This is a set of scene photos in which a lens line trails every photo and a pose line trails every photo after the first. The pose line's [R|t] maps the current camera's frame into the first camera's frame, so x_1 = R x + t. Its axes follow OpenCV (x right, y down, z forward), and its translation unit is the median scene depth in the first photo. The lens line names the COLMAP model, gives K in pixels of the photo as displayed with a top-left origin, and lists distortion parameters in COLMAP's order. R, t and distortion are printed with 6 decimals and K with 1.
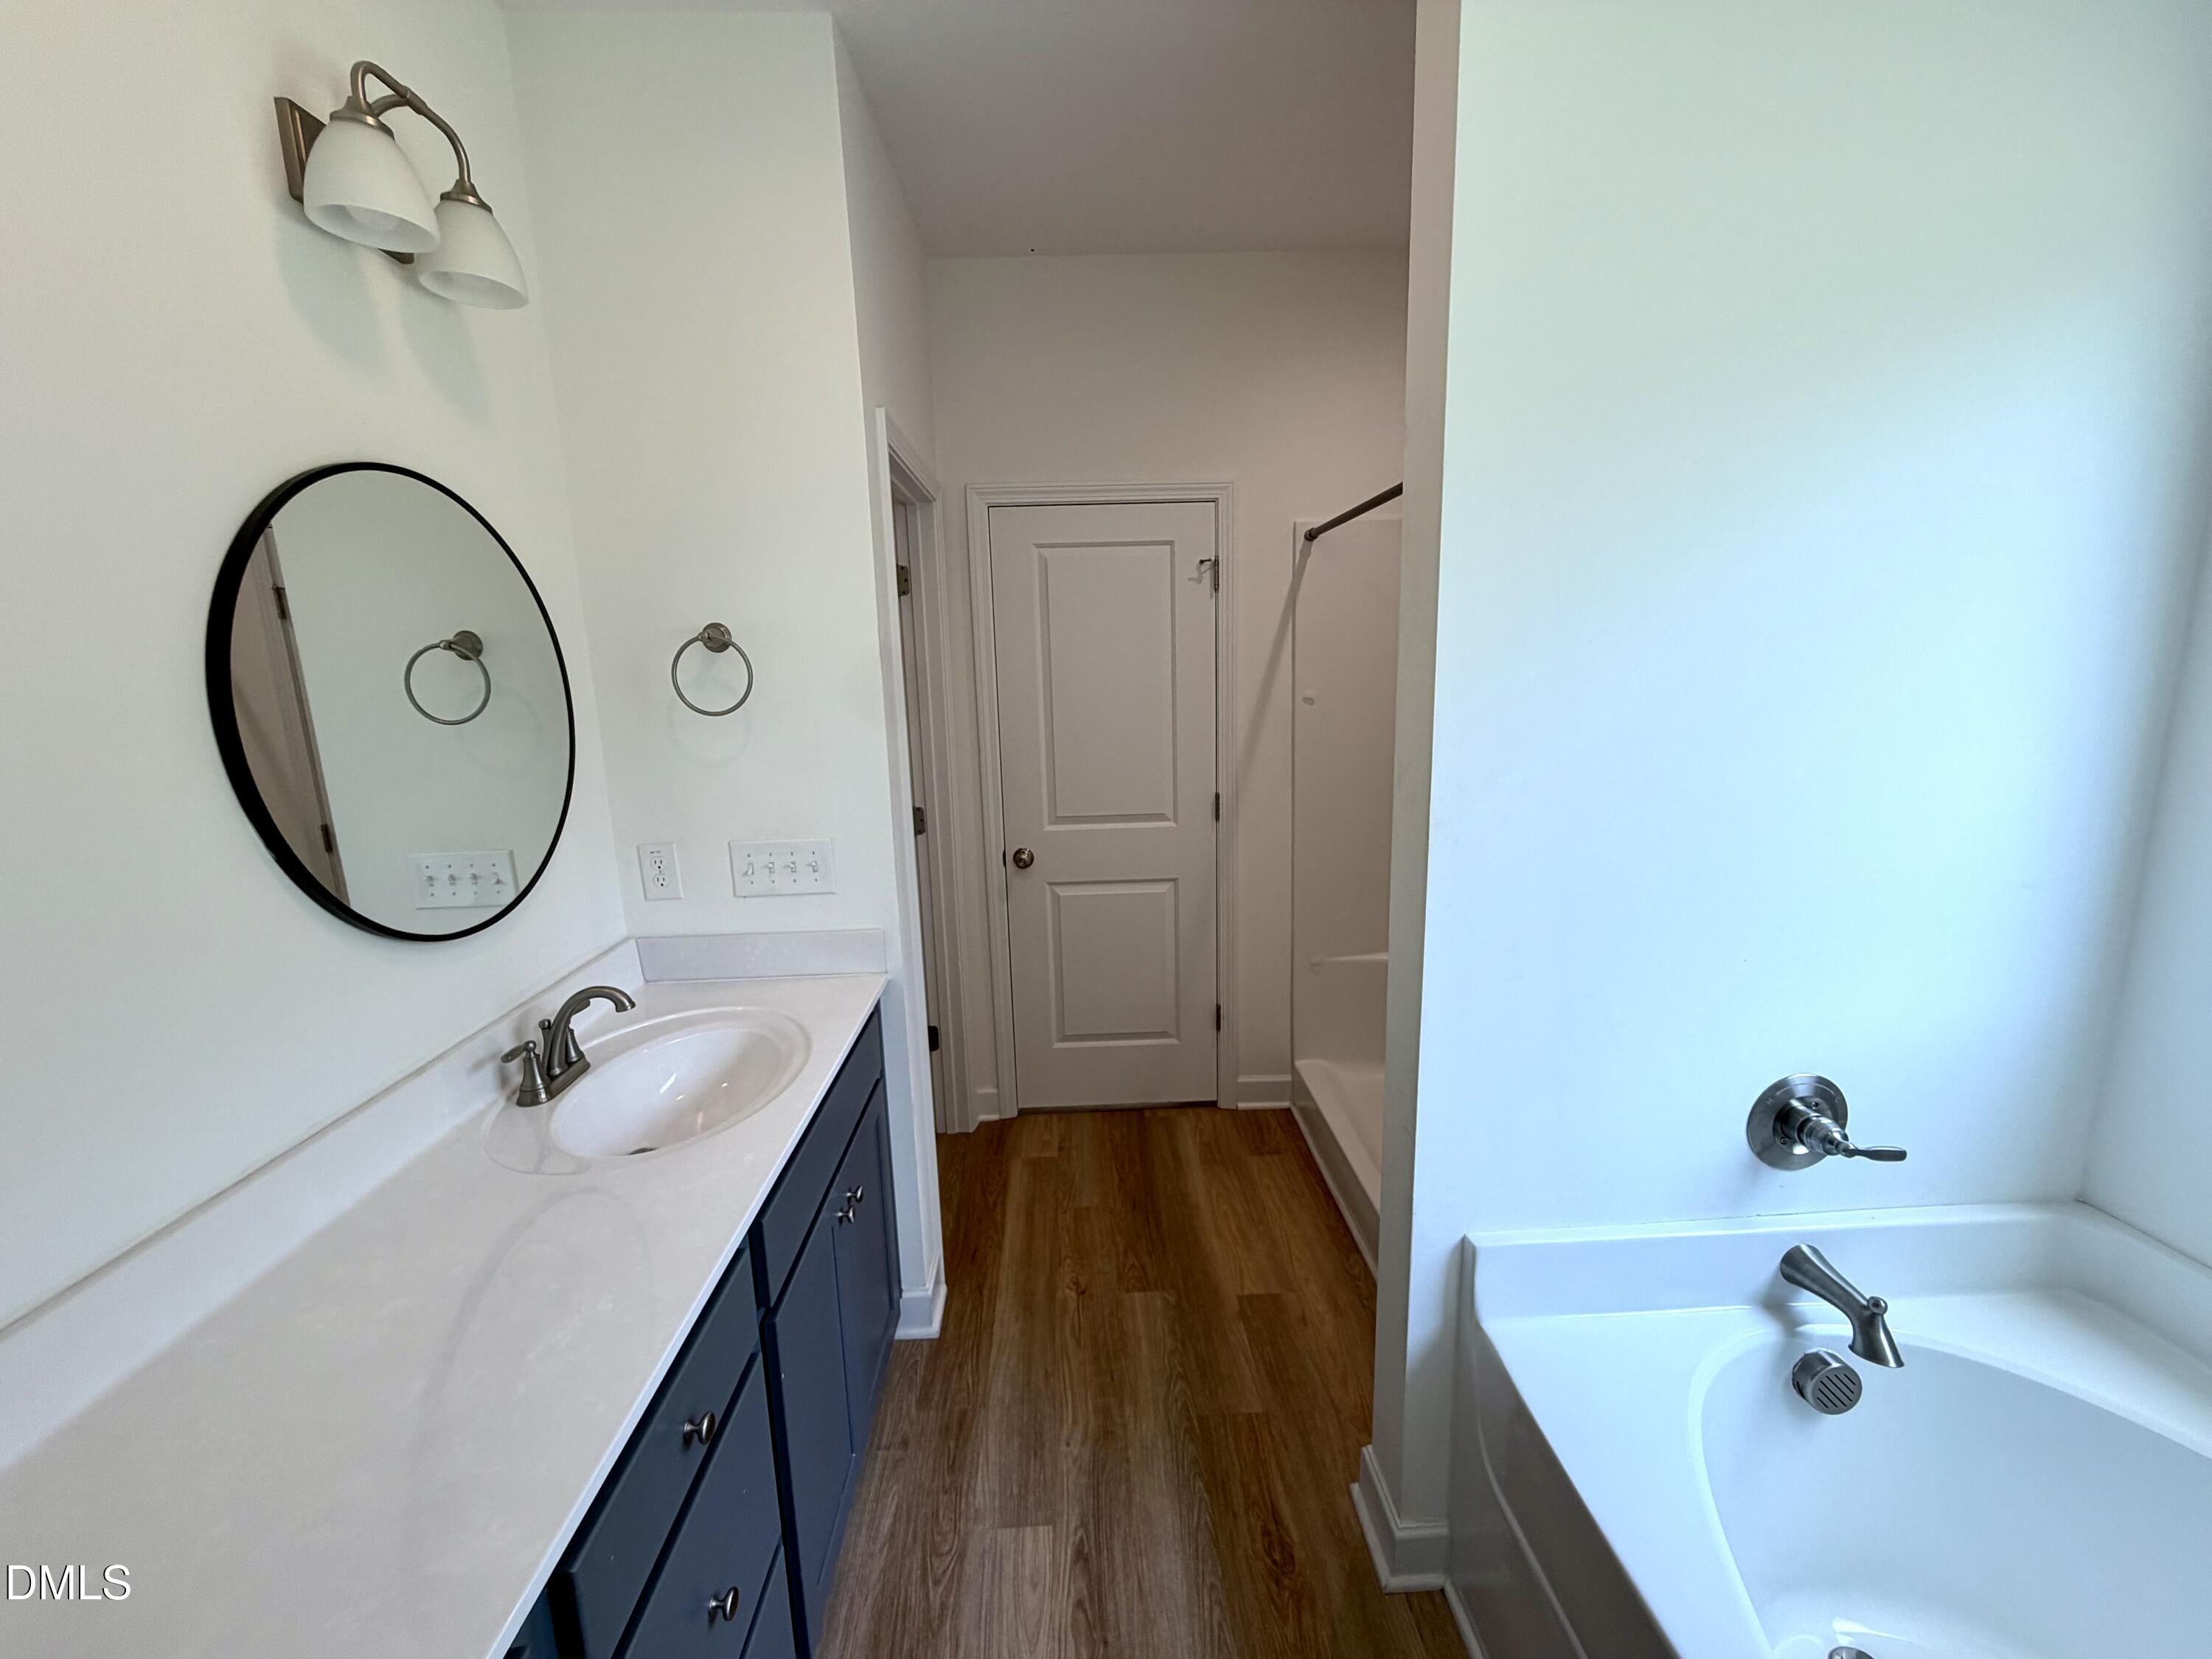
lens RADIAL K [[884.0, 0, 1116.8], [0, 884.0, 824.8], [0, 0, 1]] dist [-0.000998, -0.000825]
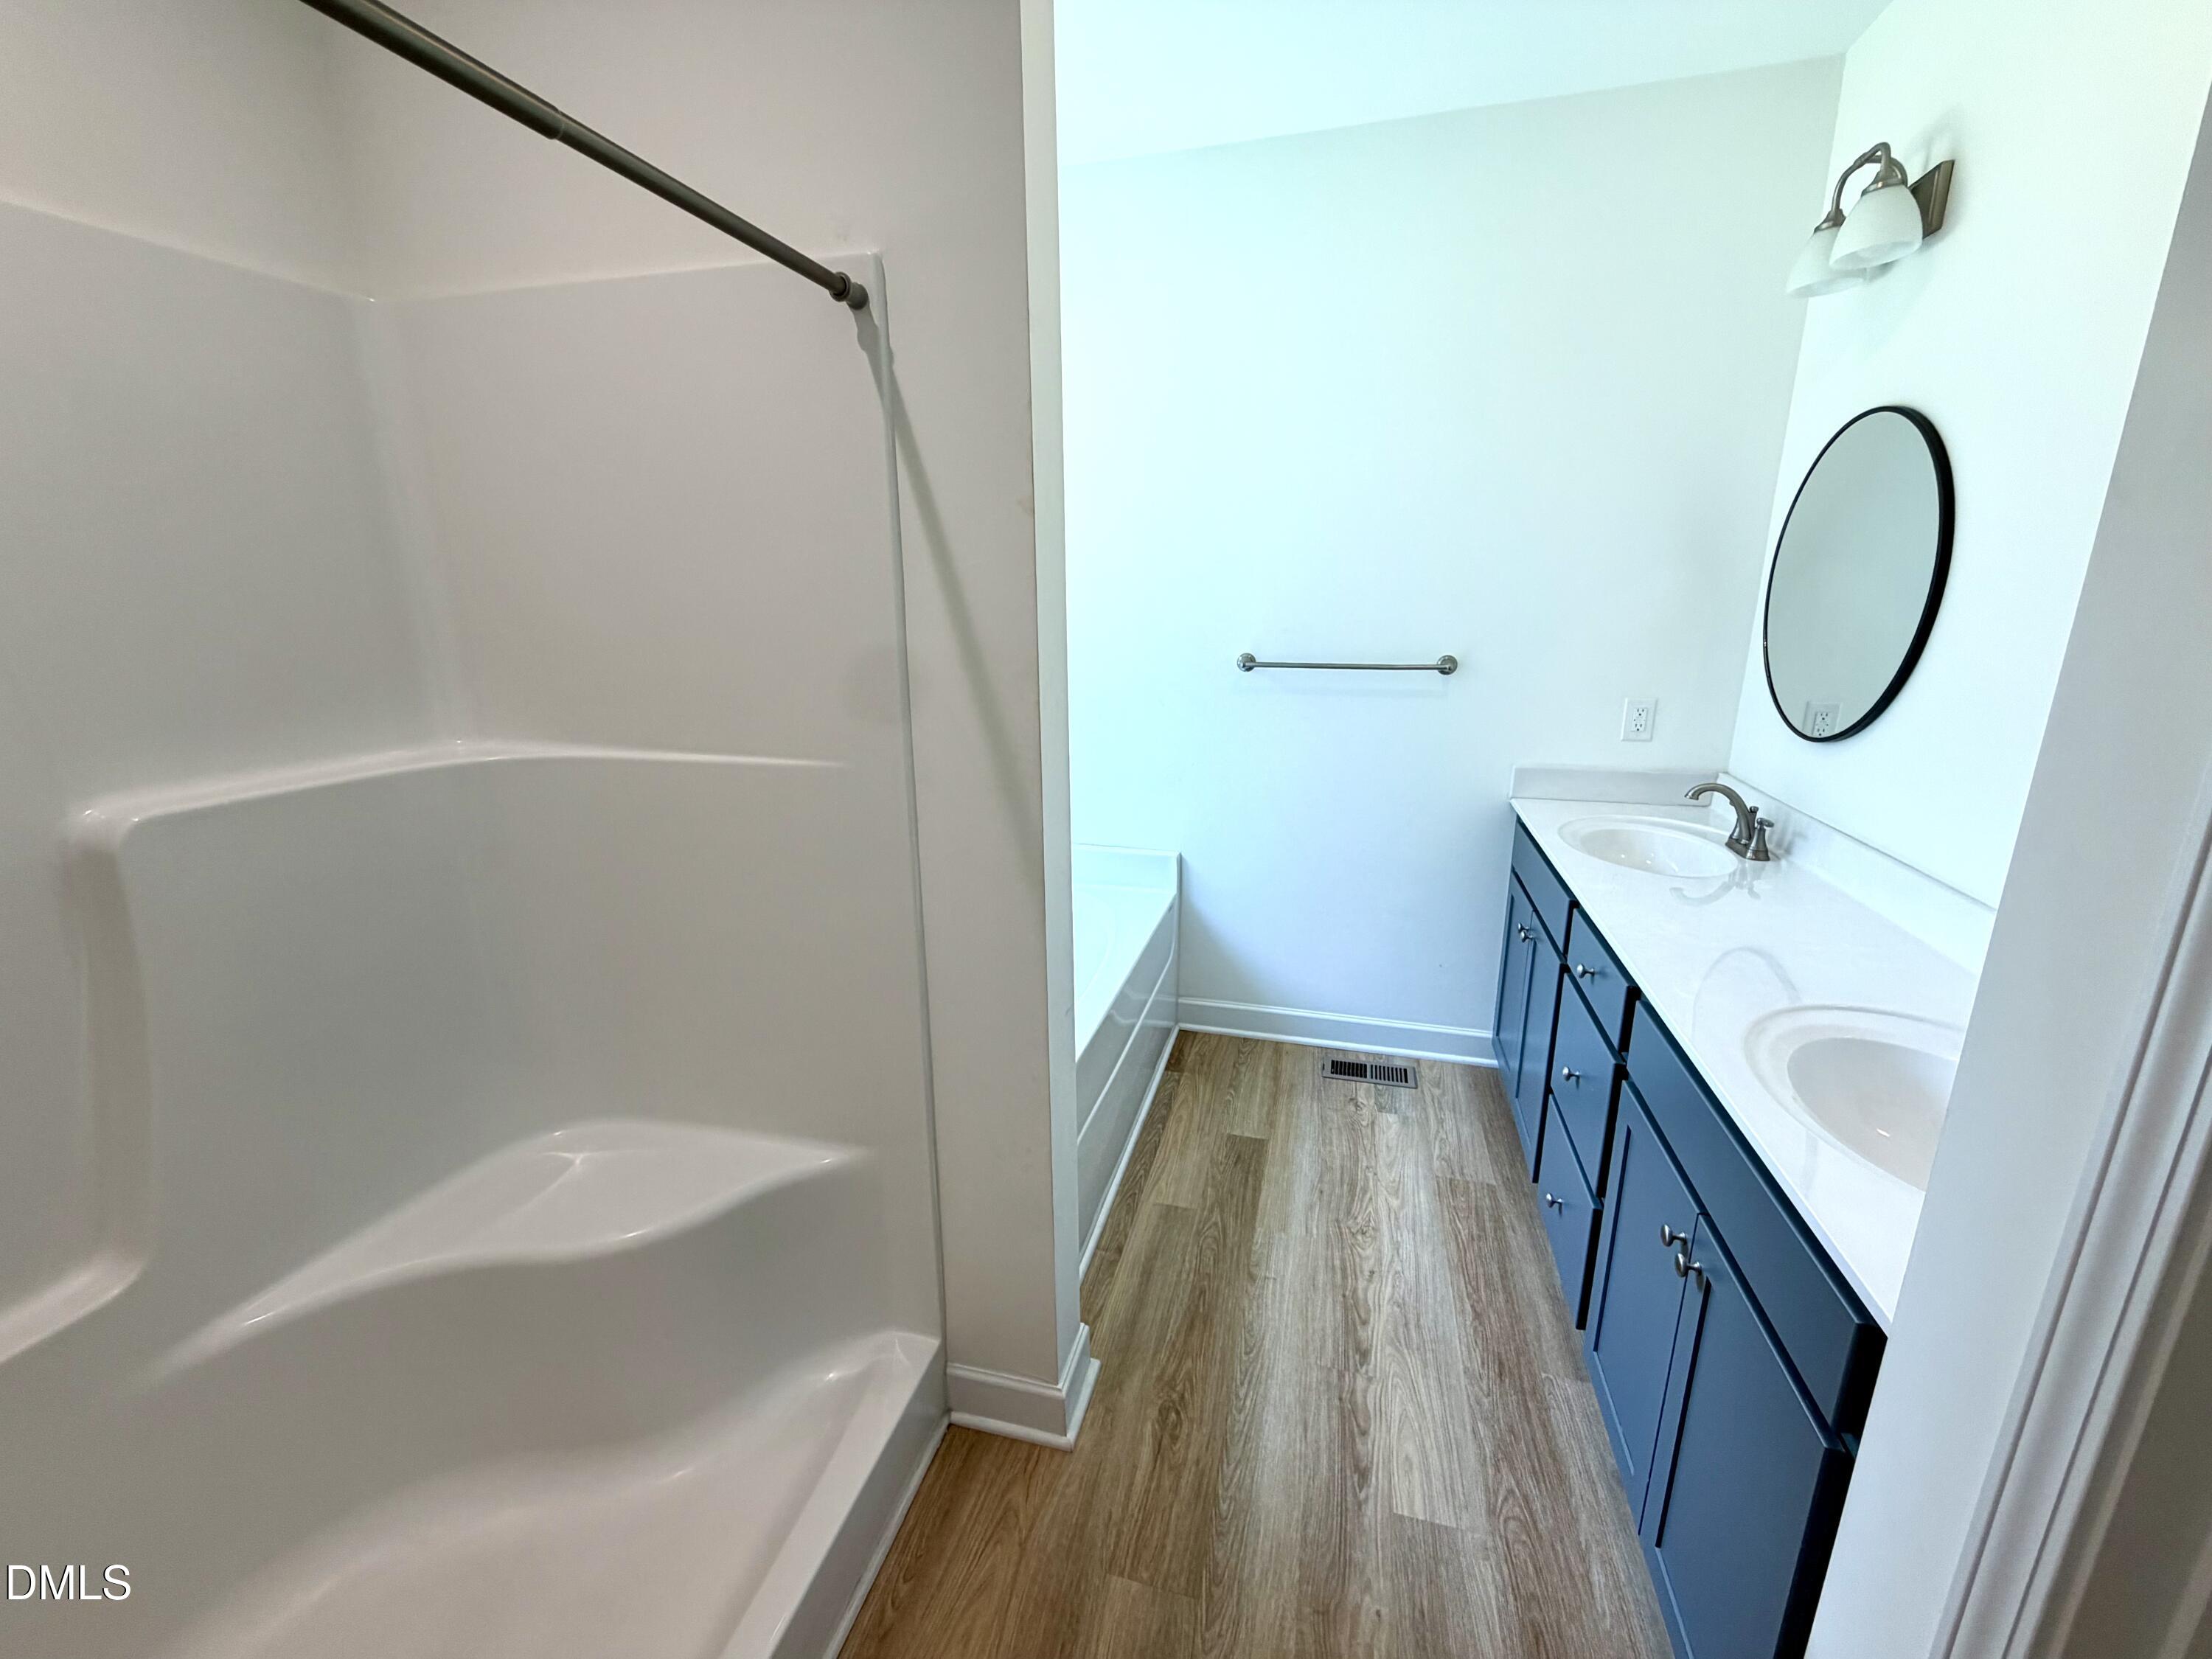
lens RADIAL K [[884.0, 0, 1114.5], [0, 884.0, 823.9], [0, 0, 1]] dist [-0.000998, -0.000825]
pose [[-0.951867, -0.034606, 0.304553, -0.051601], [0.097723, 0.907492, 0.408545, -0.265065], [-0.290517, 0.418642, -0.860429, 1.579724]]
